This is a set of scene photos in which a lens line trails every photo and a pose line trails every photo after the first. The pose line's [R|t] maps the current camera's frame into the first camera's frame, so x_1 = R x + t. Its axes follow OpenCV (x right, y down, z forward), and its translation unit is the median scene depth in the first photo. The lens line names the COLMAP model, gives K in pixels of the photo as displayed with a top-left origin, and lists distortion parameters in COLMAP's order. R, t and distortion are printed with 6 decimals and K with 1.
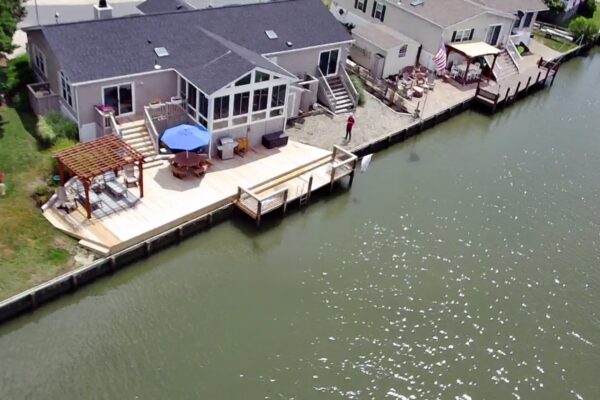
lens RADIAL K [[618.4, 0, 300.0], [0, 618.4, 200.0], [0, 0, 1]] dist [0.008858, -0.000339]
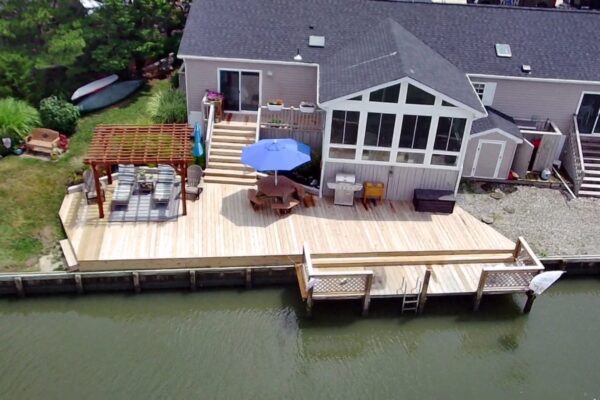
lens RADIAL K [[618.4, 0, 300.0], [0, 618.4, 200.0], [0, 0, 1]] dist [0.008858, -0.000339]
pose [[0.779550, 0.275866, -0.562317, 0.225622], [-0.320467, 0.947041, 0.020339, -0.070837], [0.538148, 0.164349, 0.826672, 0.419693]]
